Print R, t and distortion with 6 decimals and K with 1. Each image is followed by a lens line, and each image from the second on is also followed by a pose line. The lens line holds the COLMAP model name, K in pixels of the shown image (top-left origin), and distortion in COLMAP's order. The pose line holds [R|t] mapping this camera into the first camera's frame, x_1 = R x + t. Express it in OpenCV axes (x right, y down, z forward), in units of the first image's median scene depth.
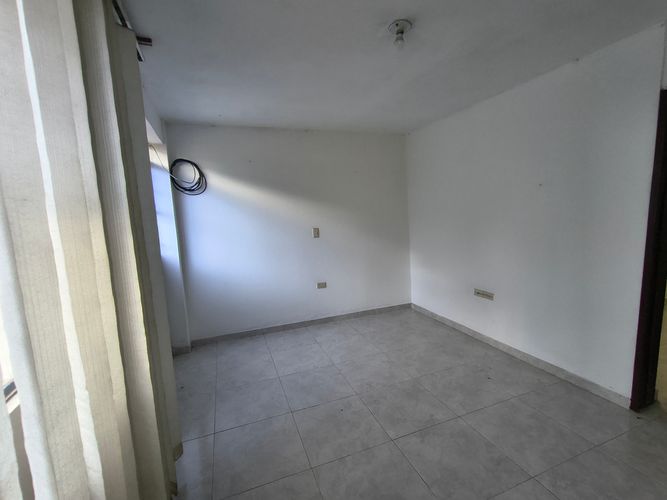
lens RADIAL K [[300.7, 0, 335.2], [0, 300.7, 250.9], [0, 0, 1]] dist [-0.003192, -0.000484]
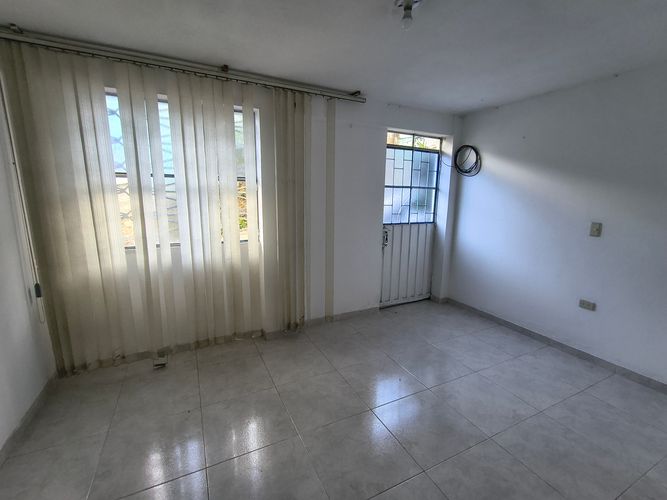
lens RADIAL K [[300.7, 0, 335.0], [0, 300.7, 248.3], [0, 0, 1]] dist [-0.003192, -0.000484]
pose [[0.104354, 0.230591, -0.967439, 0.609371], [-0.143564, 0.966054, 0.214776, -0.089026], [0.984124, 0.116477, 0.133916, 0.358857]]
